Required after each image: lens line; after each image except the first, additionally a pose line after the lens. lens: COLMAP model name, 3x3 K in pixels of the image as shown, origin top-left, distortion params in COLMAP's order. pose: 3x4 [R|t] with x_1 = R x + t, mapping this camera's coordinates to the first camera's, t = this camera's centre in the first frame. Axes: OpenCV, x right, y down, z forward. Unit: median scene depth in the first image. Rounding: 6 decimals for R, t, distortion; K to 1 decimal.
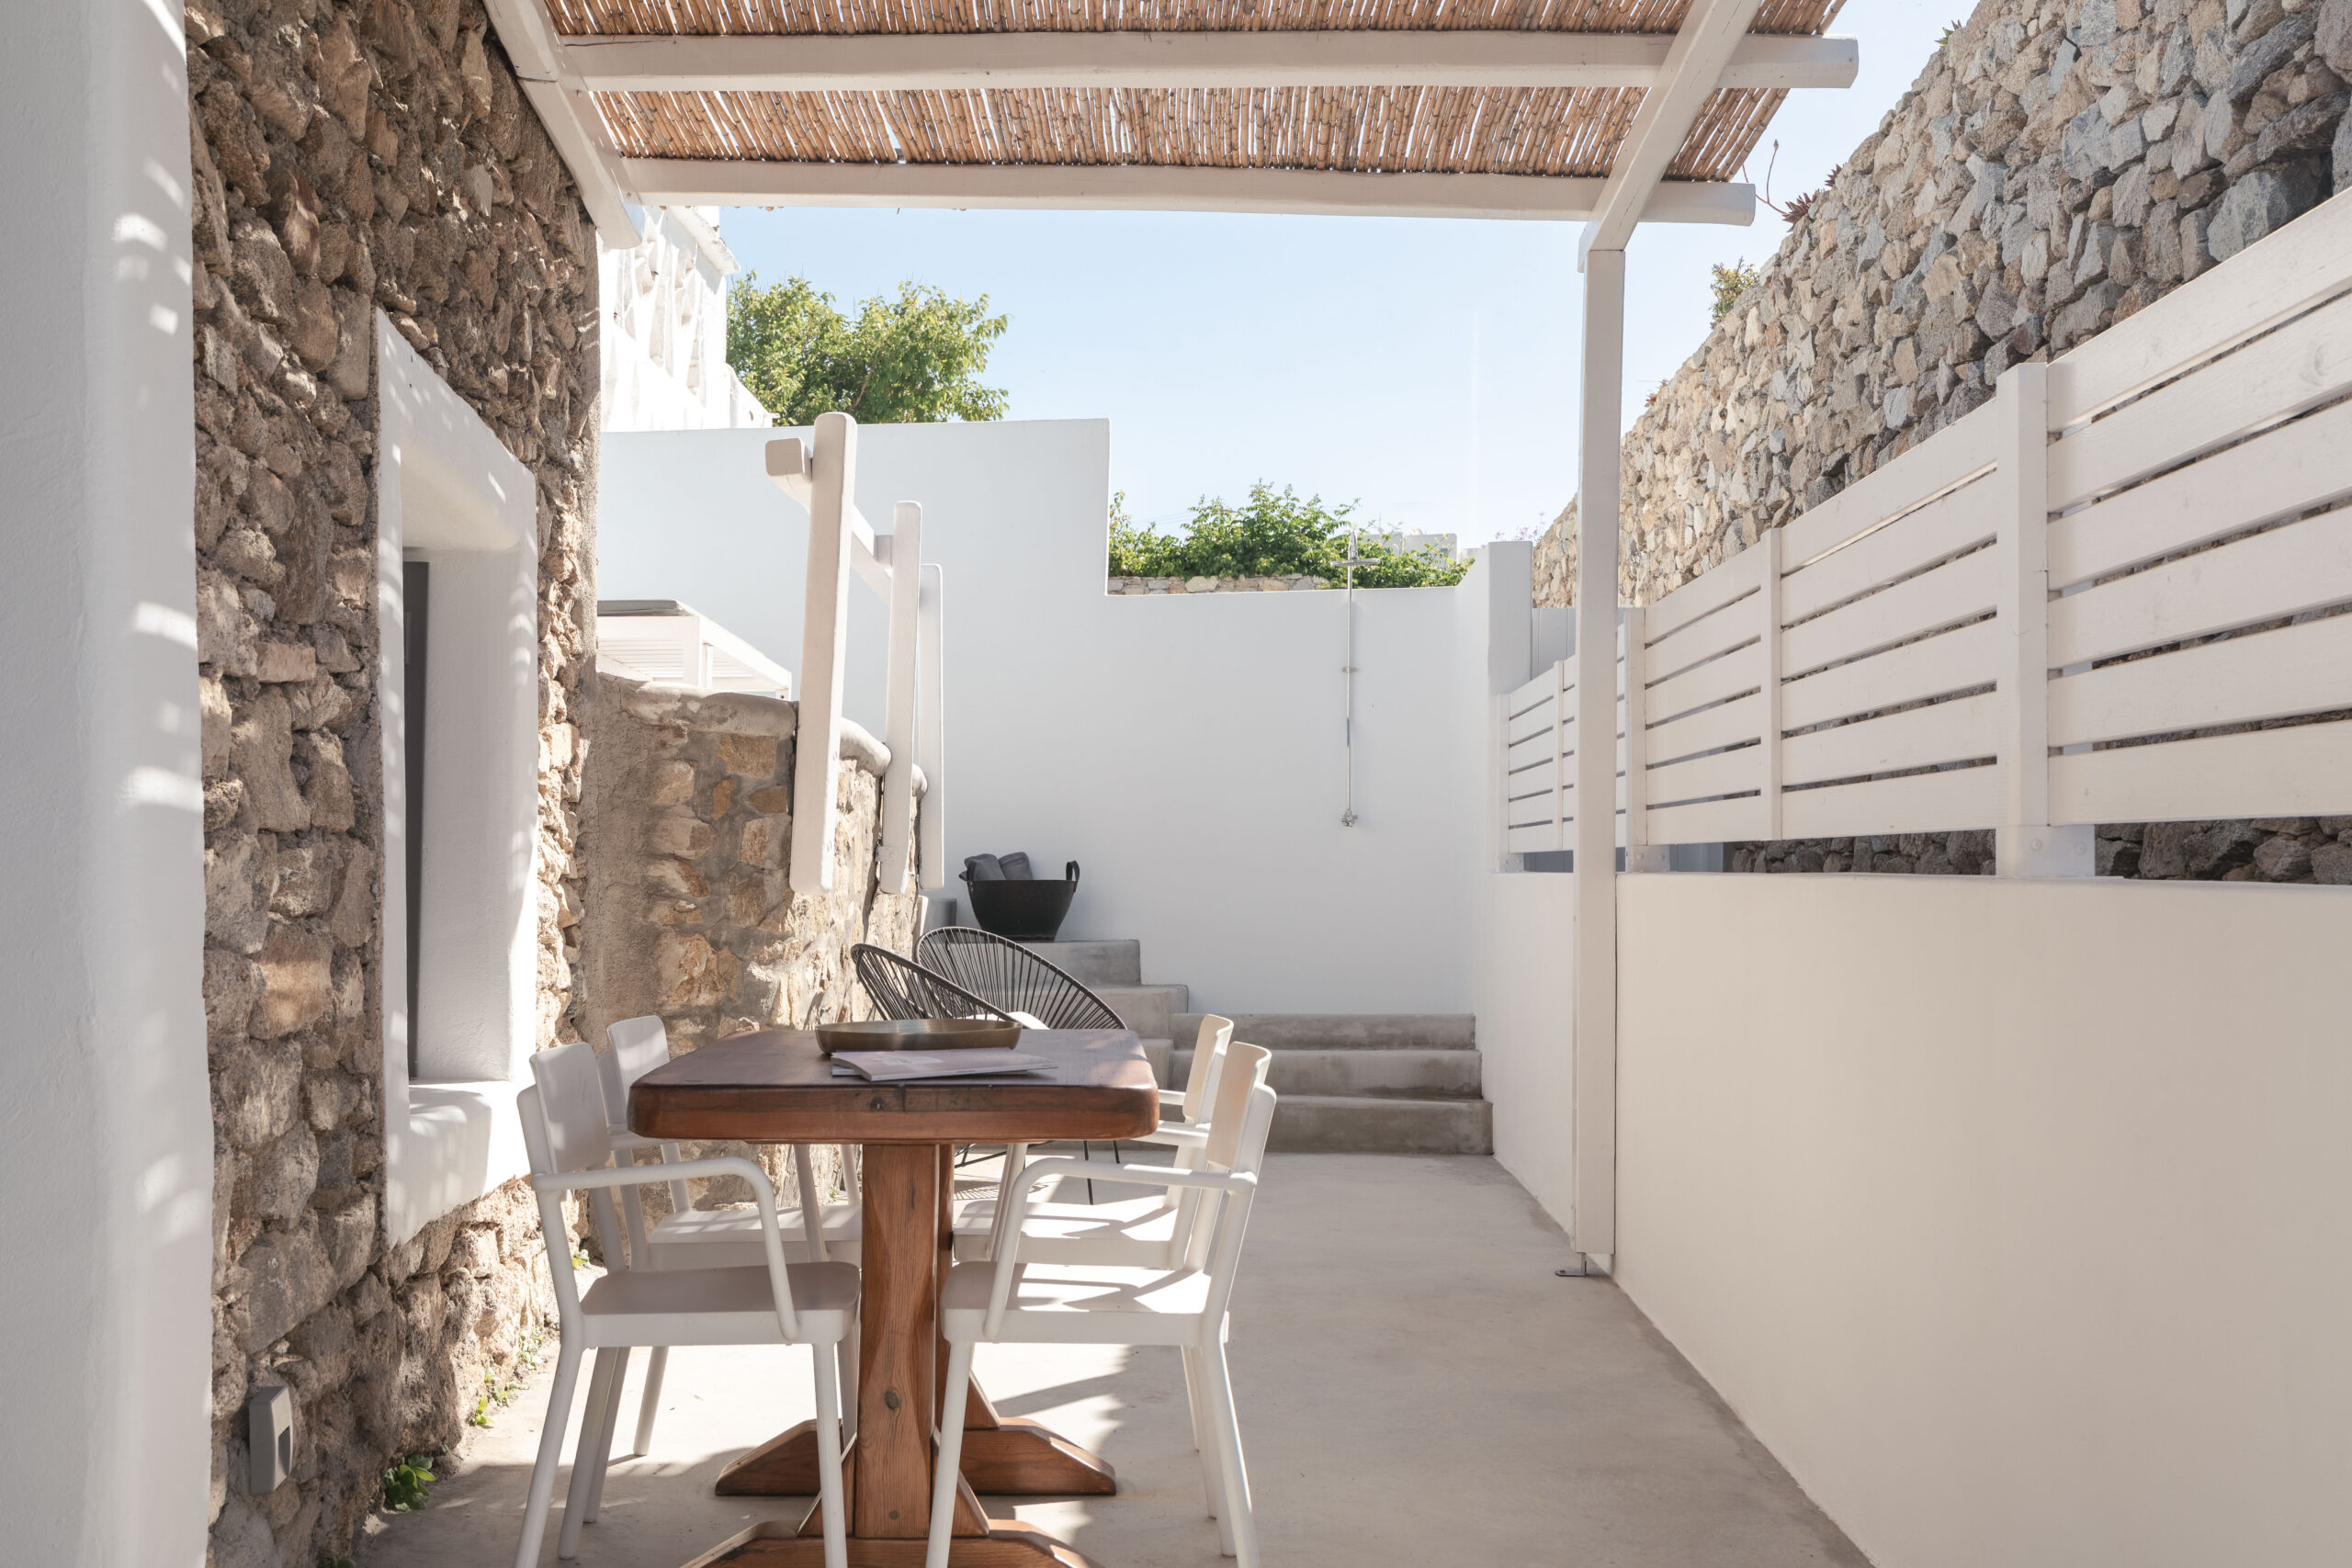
lens RADIAL K [[2464.2, 0, 1094.3], [0, 2464.2, 843.7], [0, 0, 1]] dist [0.014928, -0.005270]
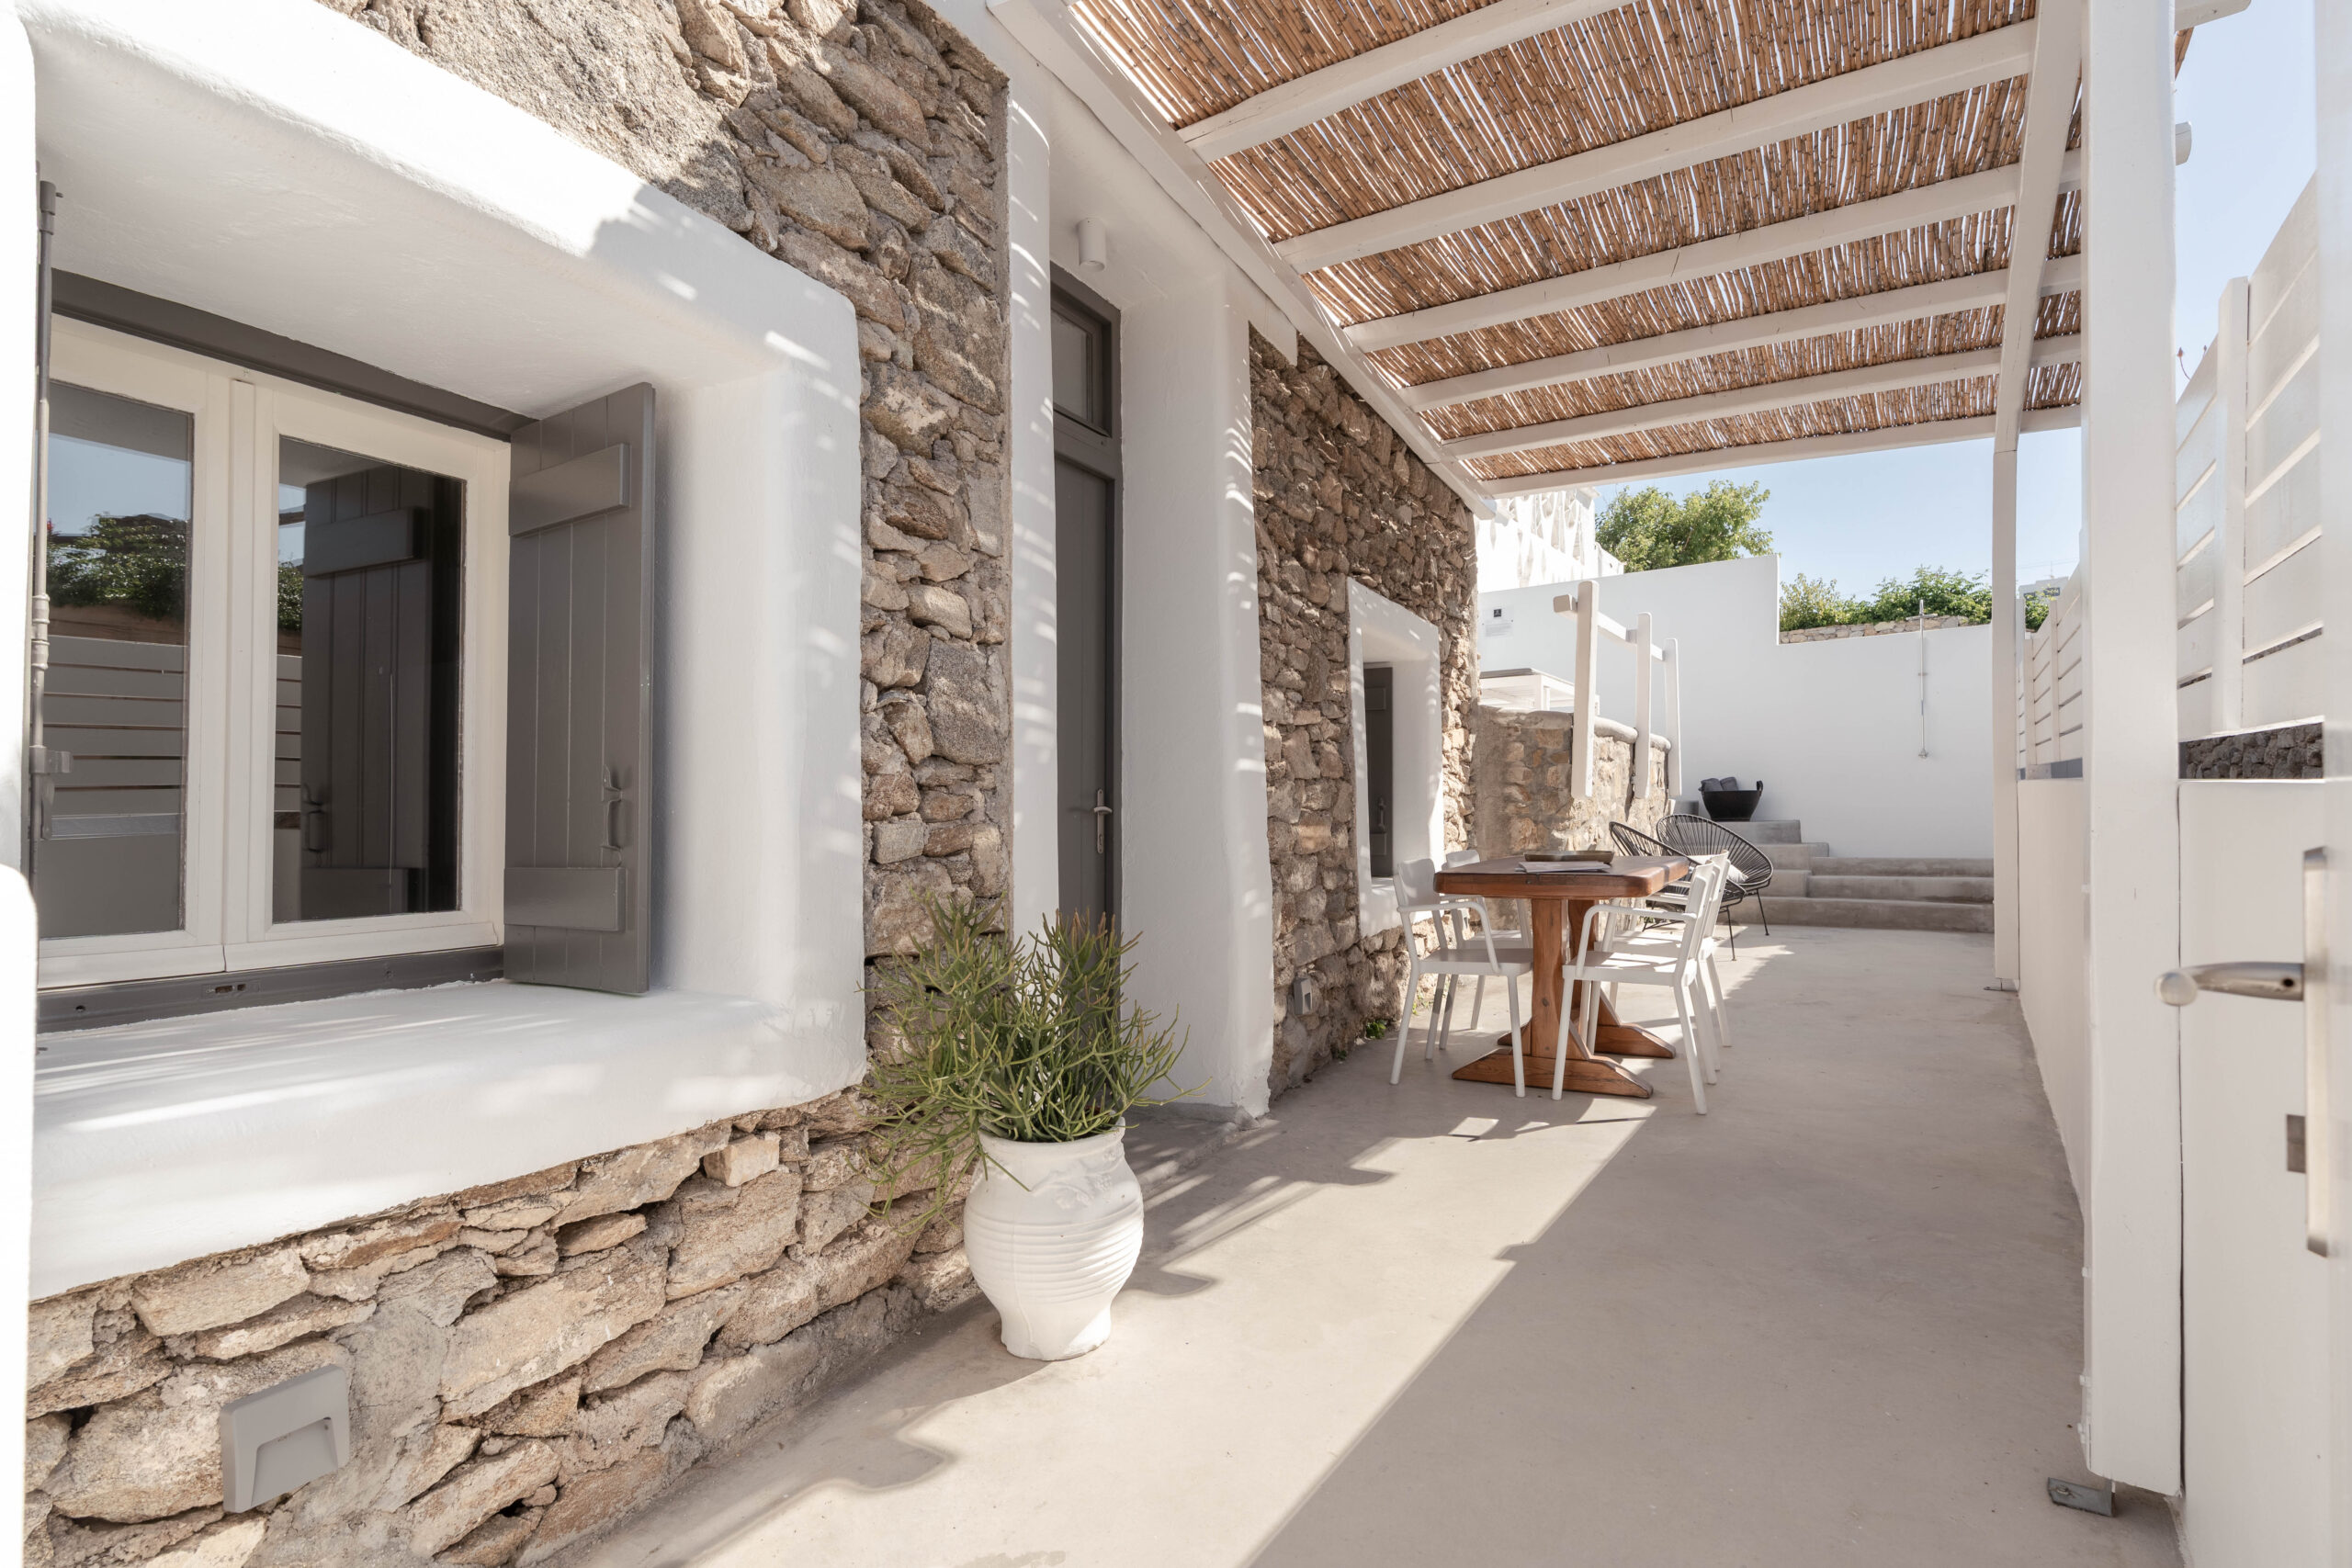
lens RADIAL K [[1156.2, 0, 1175.7], [0, 1156.2, 816.2], [0, 0, 1]] dist [-0.017830, 0.007144]
pose [[0.872356, -0.012310, -0.488716, 0.094934], [0.027619, 0.999327, 0.024128, 0.000818], [0.488091, -0.034546, 0.872109, -0.106372]]
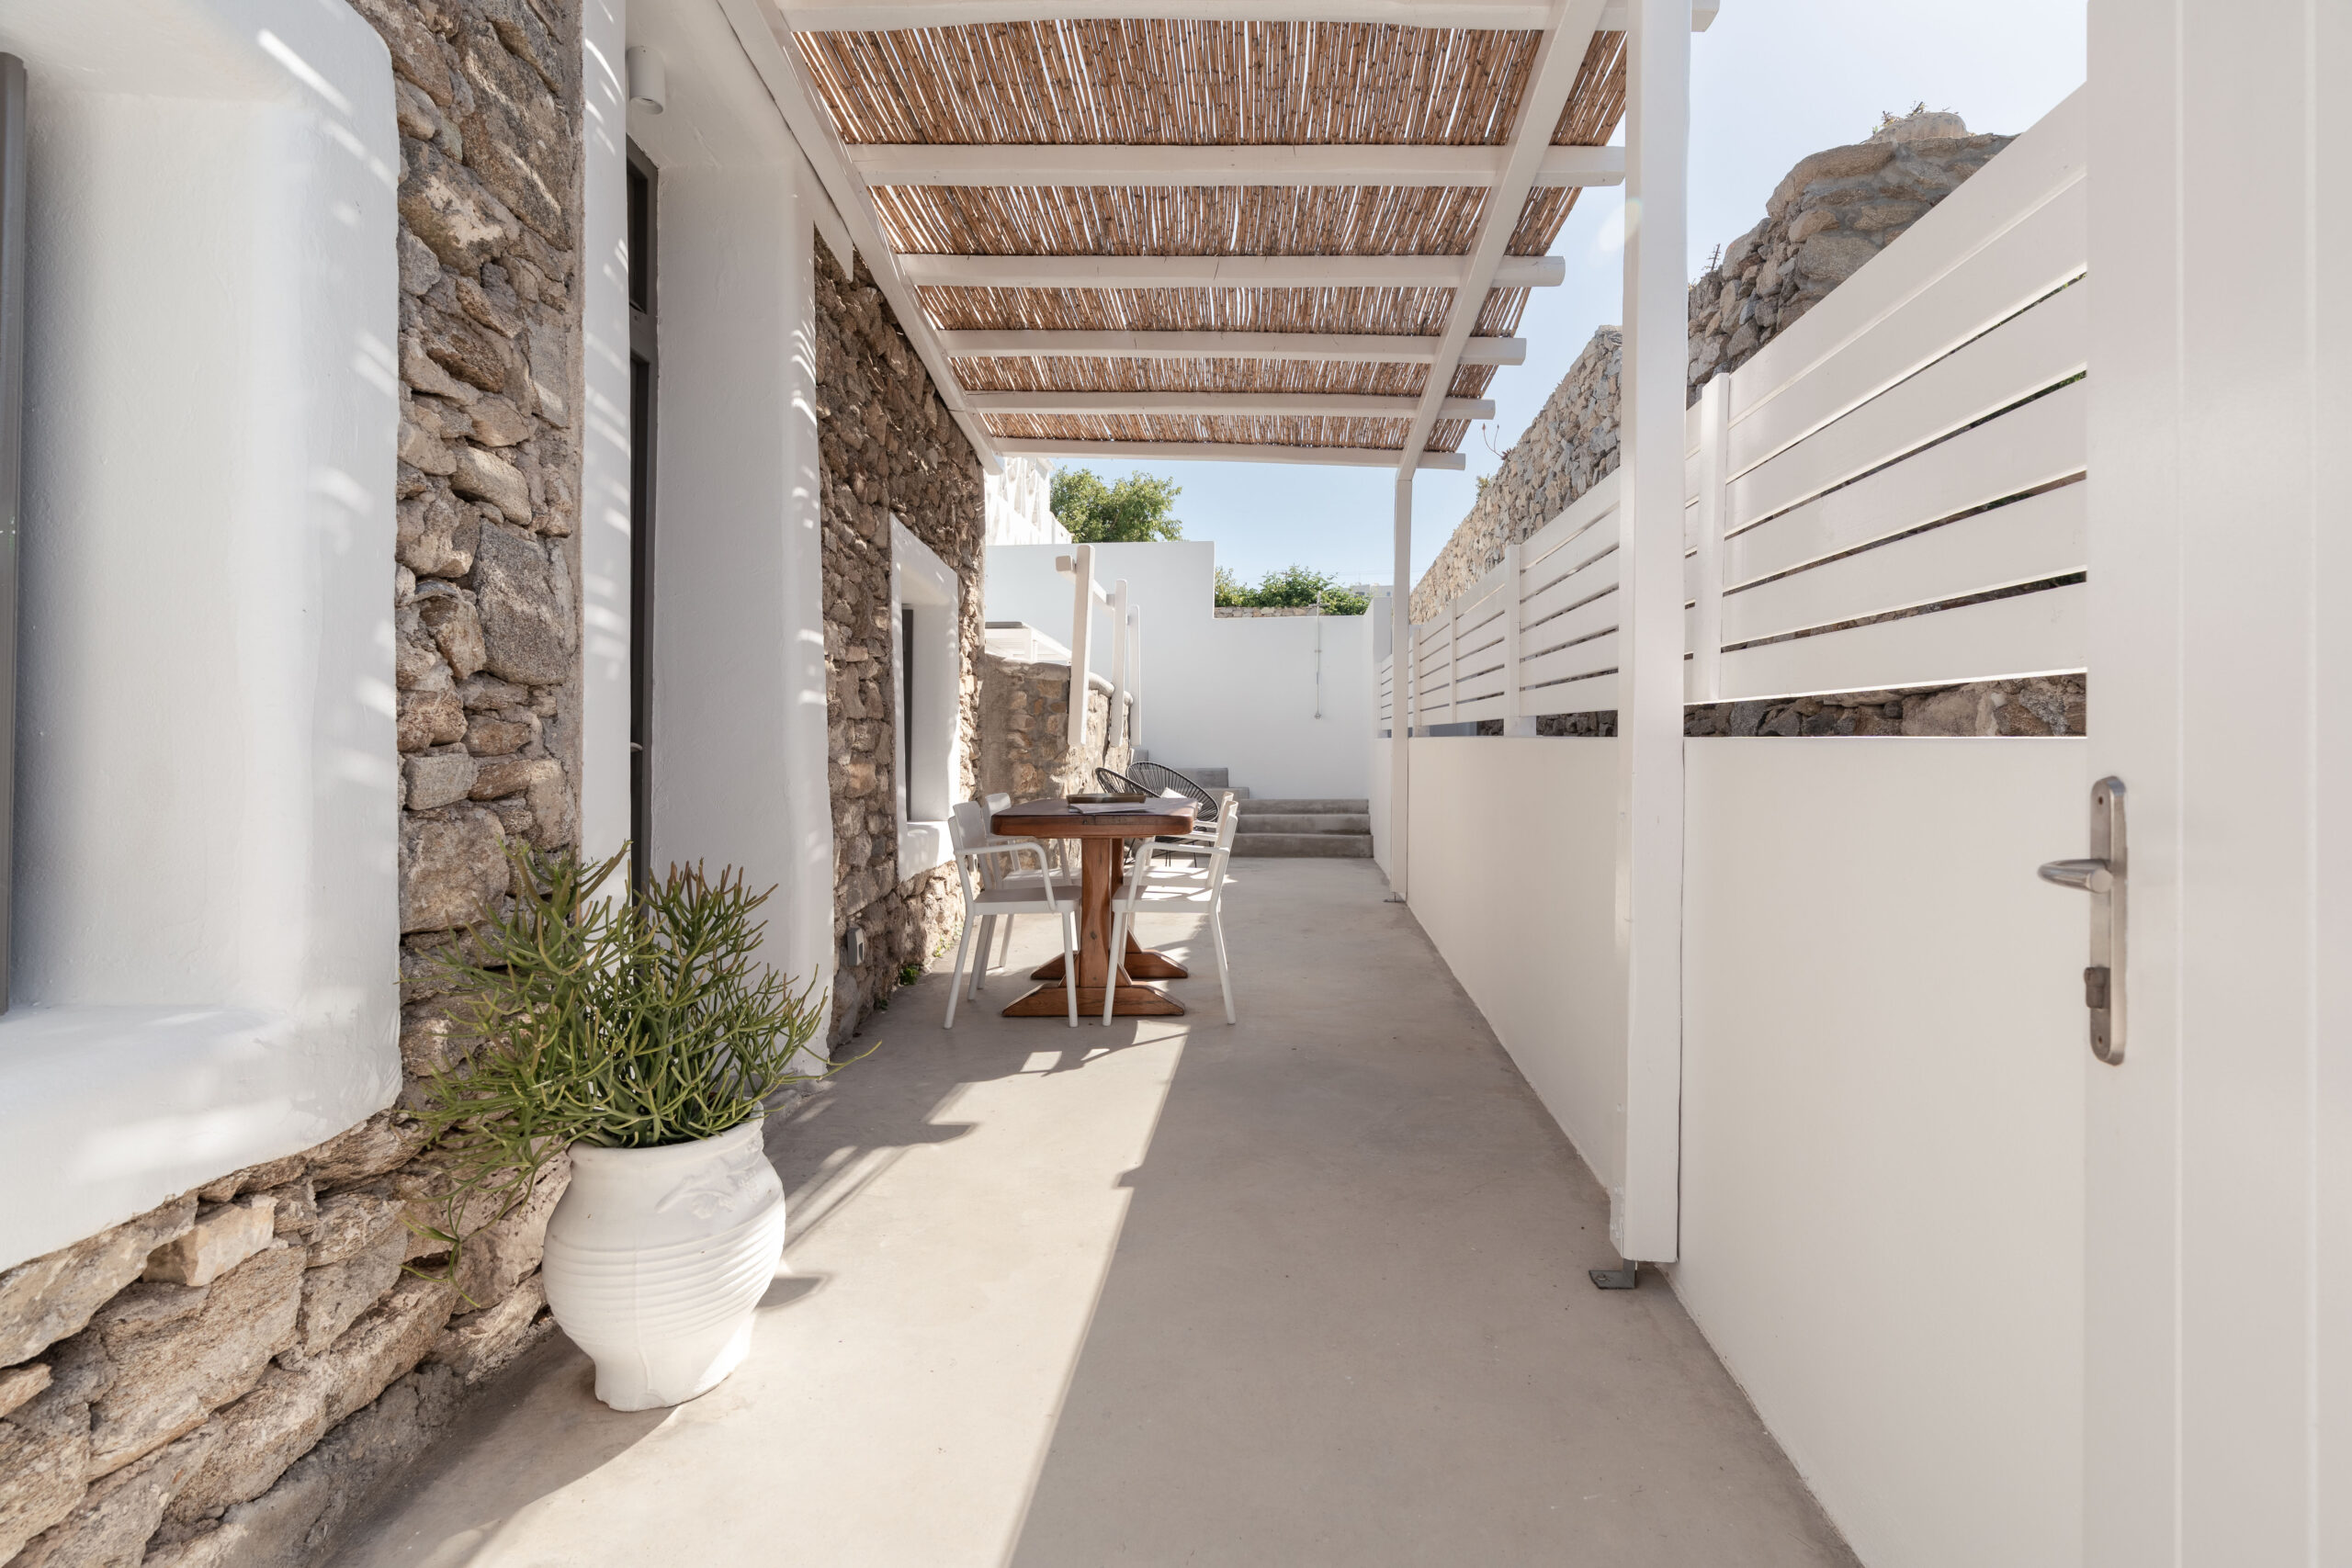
lens RADIAL K [[1102.4, 0, 1269.4], [0, 1102.4, 771.2], [0, 0, 1]] dist [-0.011518, 0.001827]
pose [[0.998979, -0.001674, 0.045153, 0.030735], [-0.000127, 0.999205, 0.039861, 0.002393], [-0.045183, -0.039826, 0.998185, -0.102284]]
